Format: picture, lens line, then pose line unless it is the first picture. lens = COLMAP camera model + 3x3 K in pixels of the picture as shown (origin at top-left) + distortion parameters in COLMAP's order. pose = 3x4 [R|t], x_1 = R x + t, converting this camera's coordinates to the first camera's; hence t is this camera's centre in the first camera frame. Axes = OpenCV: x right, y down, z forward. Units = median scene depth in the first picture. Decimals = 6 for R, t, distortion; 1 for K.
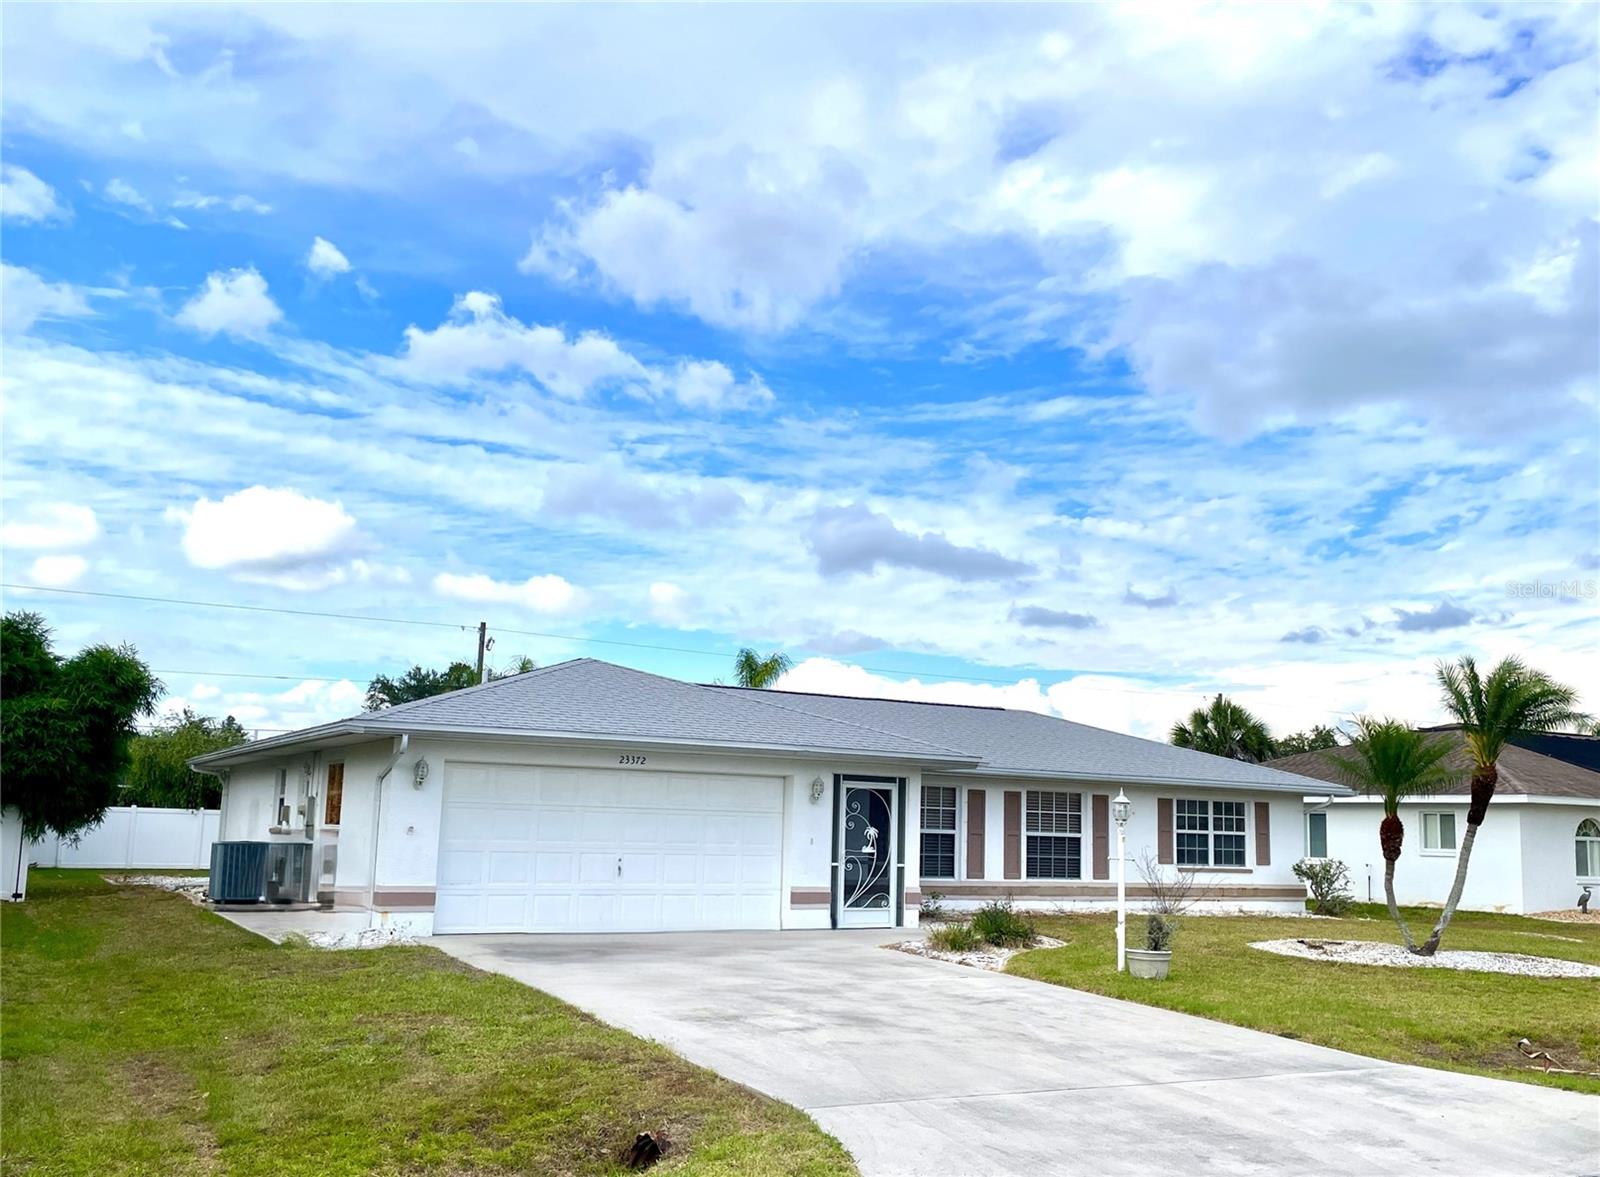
lens RADIAL K [[1456.5, 0, 801.0], [0, 1456.5, 632.2], [0, 0, 1]] dist [0.022952, -0.004289]
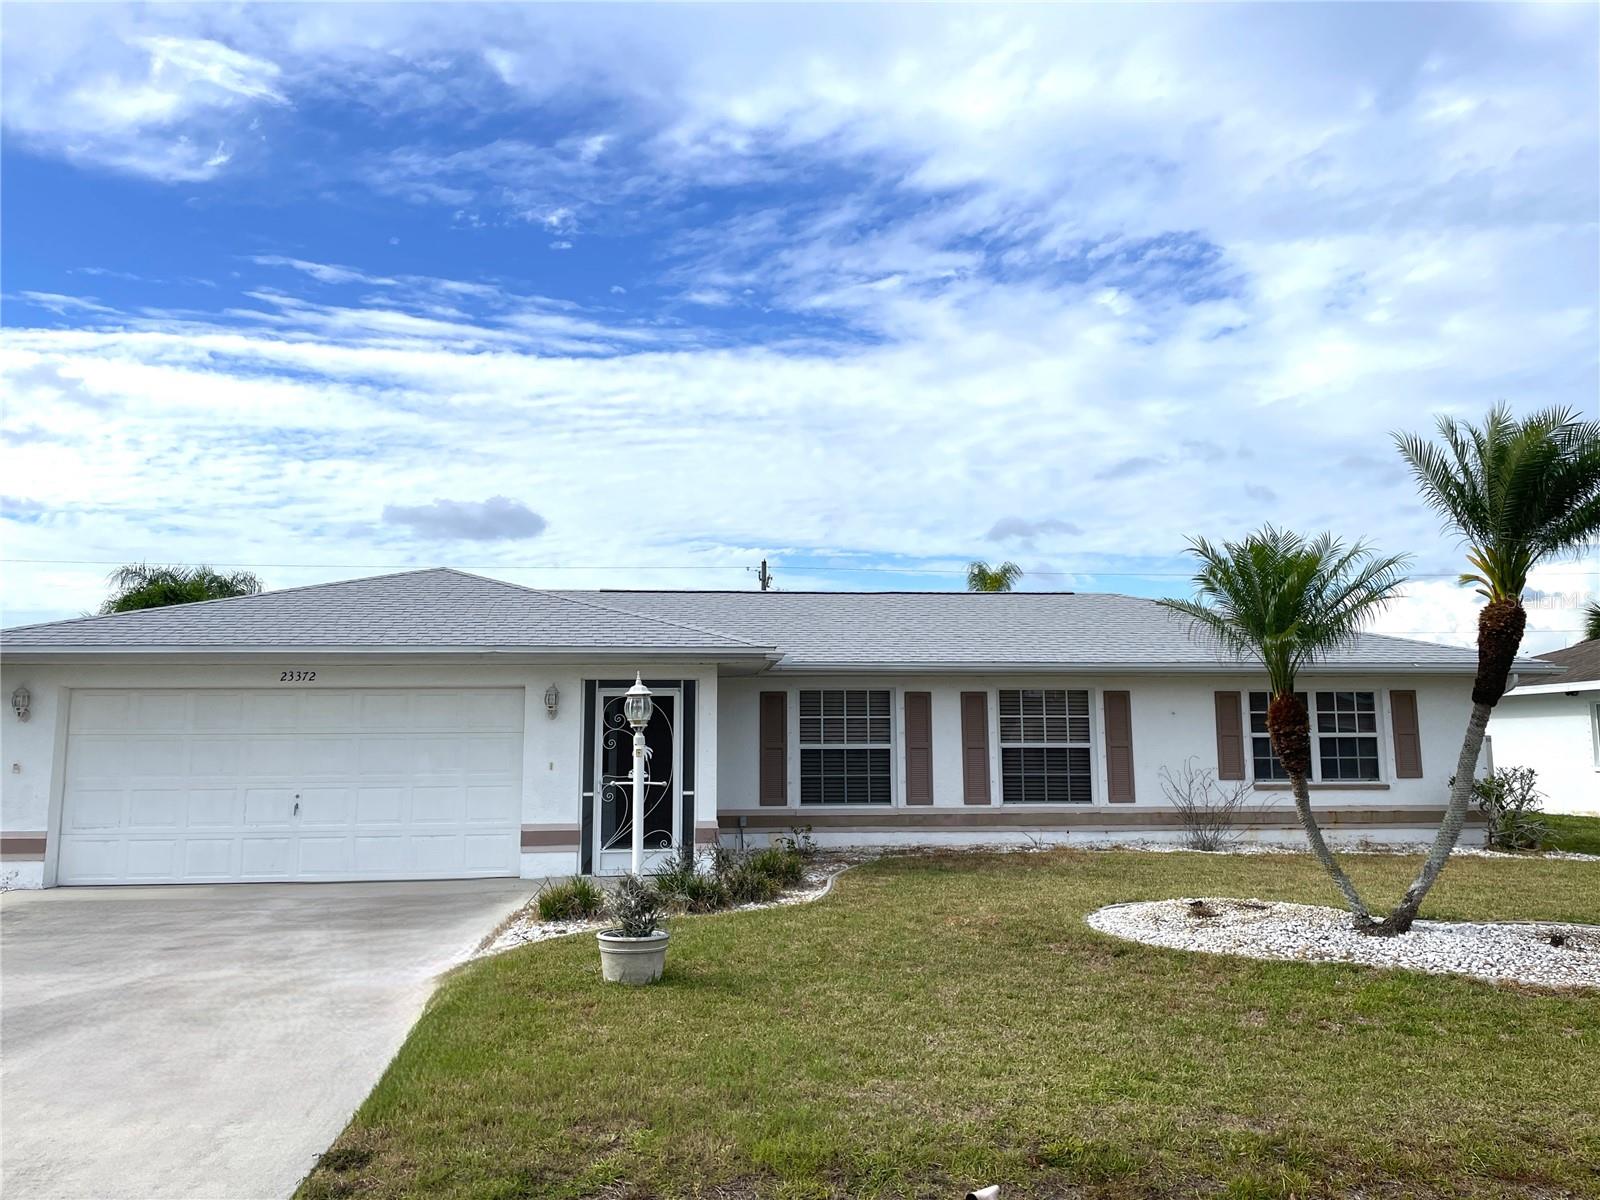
lens RADIAL K [[1213.3, 0, 829.8], [0, 1213.3, 598.0], [0, 0, 1]] dist [0.023456, -0.003244]
pose [[0.901831, -0.085830, -0.423479, 0.361883], [0.088470, 0.995988, -0.013460, 0.061923], [0.422935, -0.025327, 0.905806, 0.386313]]
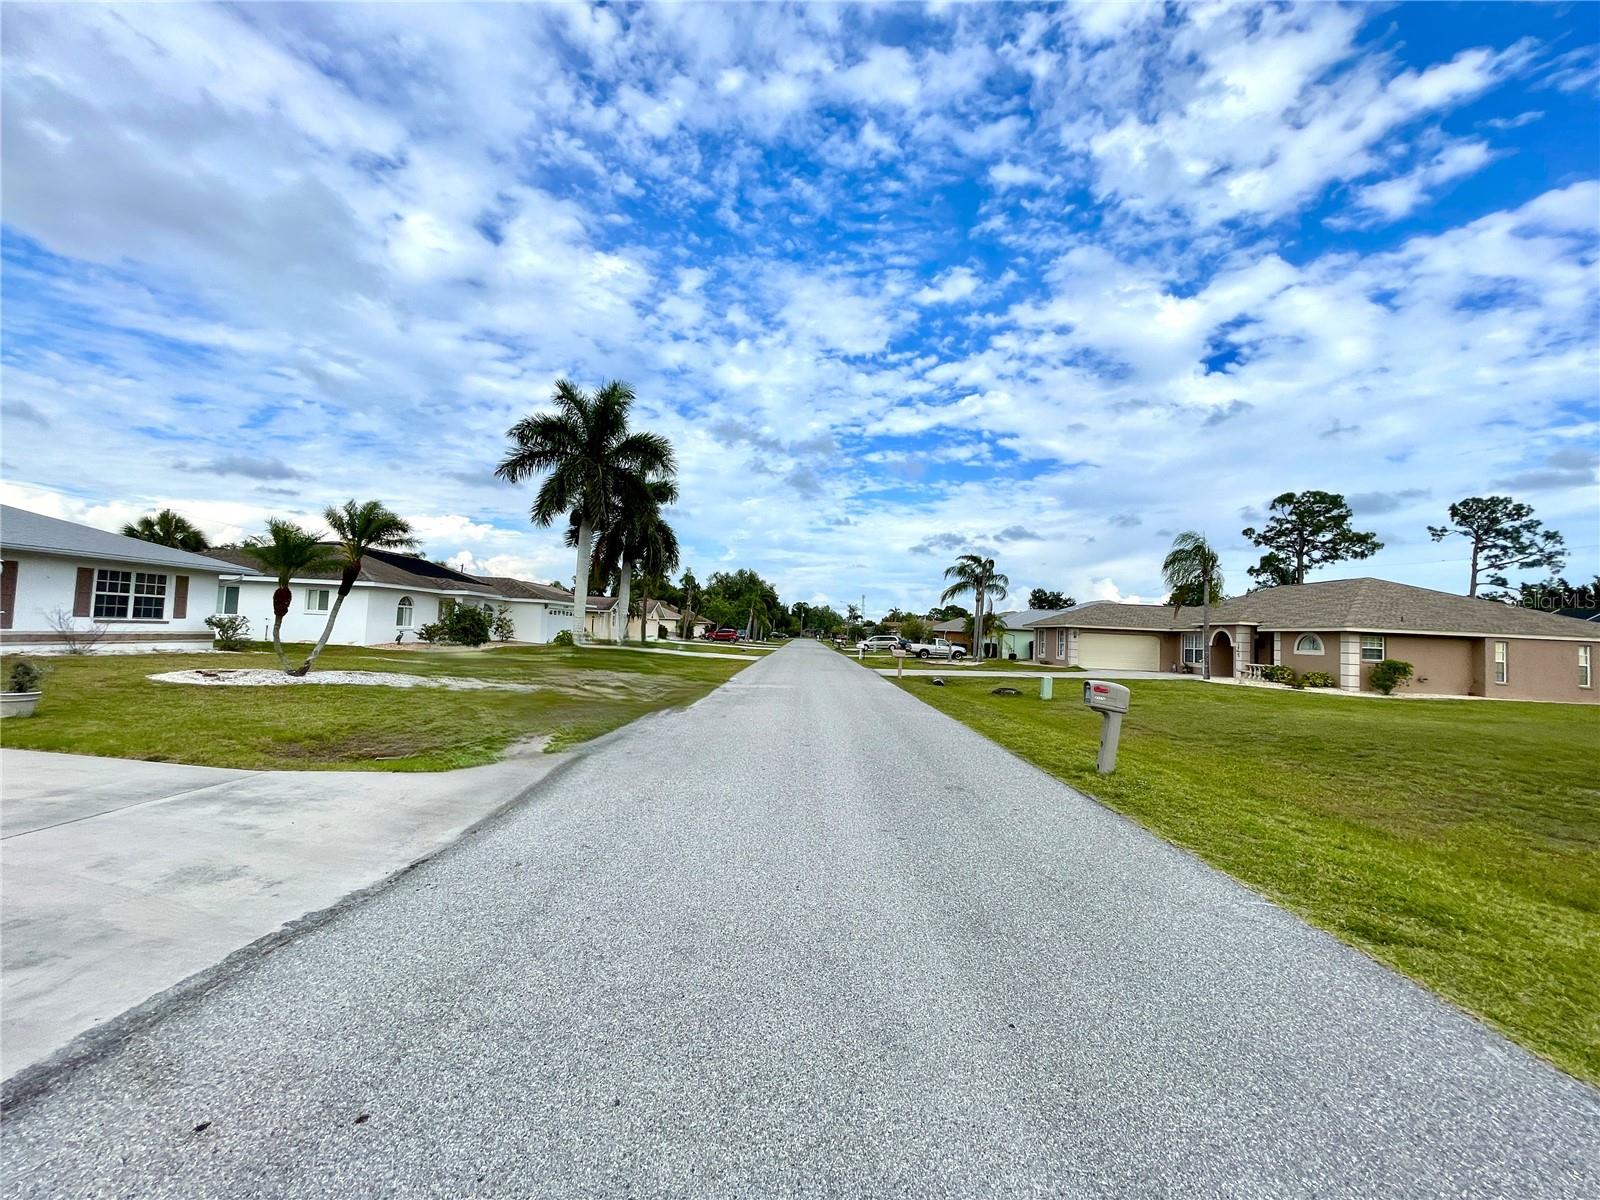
lens RADIAL K [[645.3, 0, 796.4], [0, 645.3, 598.9], [0, 0, 1]] dist [-0.000404, -0.000087]
pose [[0.500776, 0.038347, 0.864727, 0.073958], [-0.145608, 0.988514, 0.040488, 0.026465], [-0.853242, -0.146186, 0.500607, 0.168197]]
